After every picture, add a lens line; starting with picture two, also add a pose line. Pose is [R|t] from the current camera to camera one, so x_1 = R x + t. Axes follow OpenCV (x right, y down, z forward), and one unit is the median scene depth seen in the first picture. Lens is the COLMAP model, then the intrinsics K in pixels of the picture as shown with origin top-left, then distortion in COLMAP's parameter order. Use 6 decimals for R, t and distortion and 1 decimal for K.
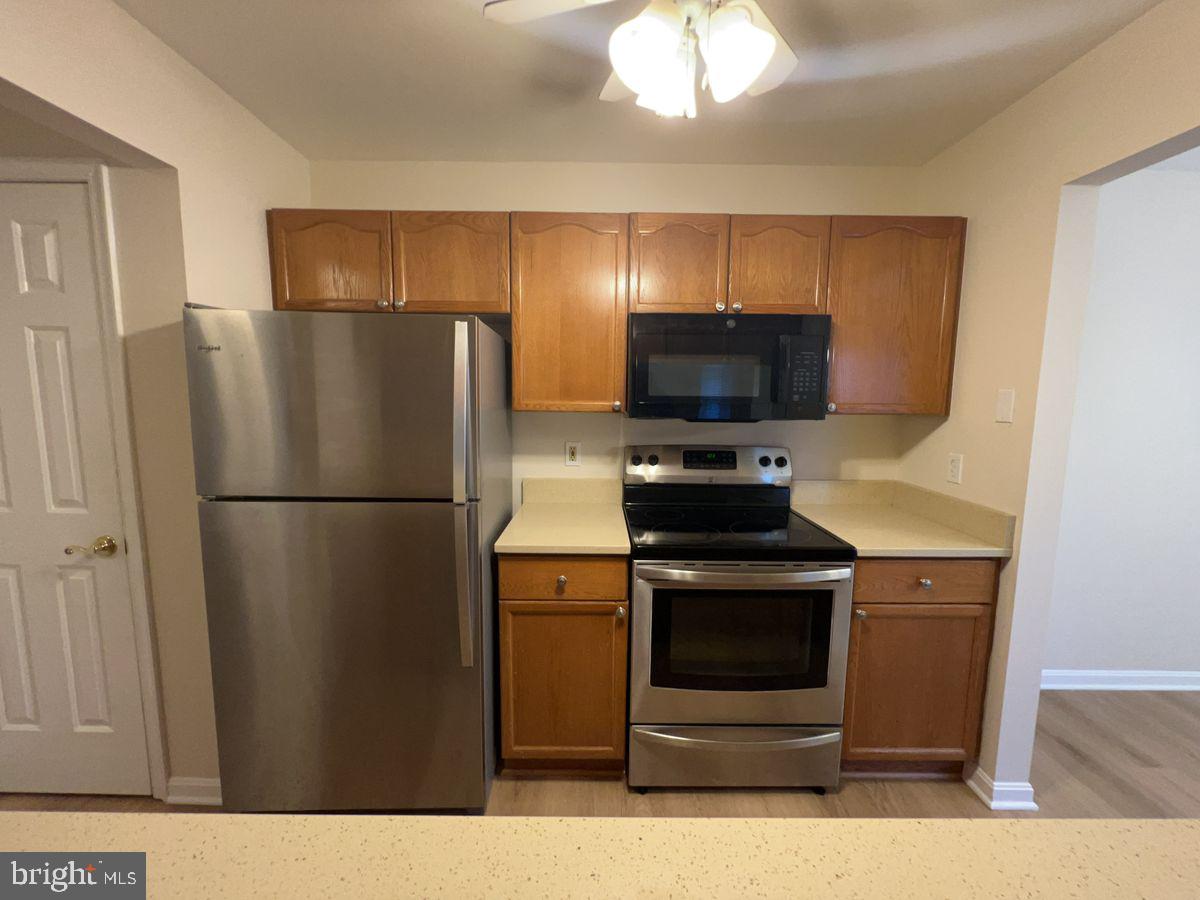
lens RADIAL K [[480.4, 0, 600.0], [0, 480.4, 450.0], [0, 0, 1]] dist [-0.000462, -0.000089]
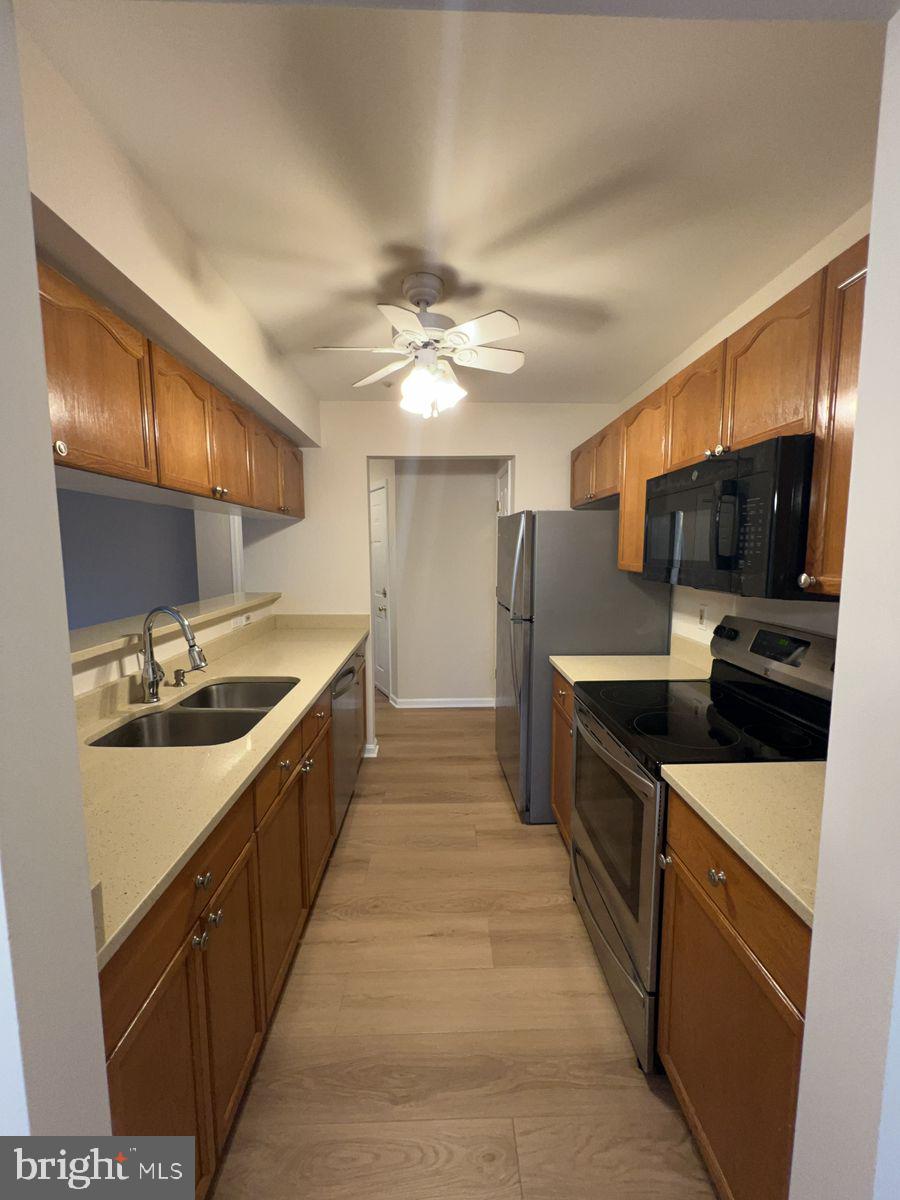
lens RADIAL K [[480.4, 0, 450.0], [0, 480.4, 600.0], [0, 0, 1]] dist [-0.000462, -0.000089]
pose [[0.028080, 0.091382, -0.995420, 1.109896], [-0.107520, 0.990311, 0.087880, -0.071026], [0.993806, 0.104560, 0.037634, 0.546332]]
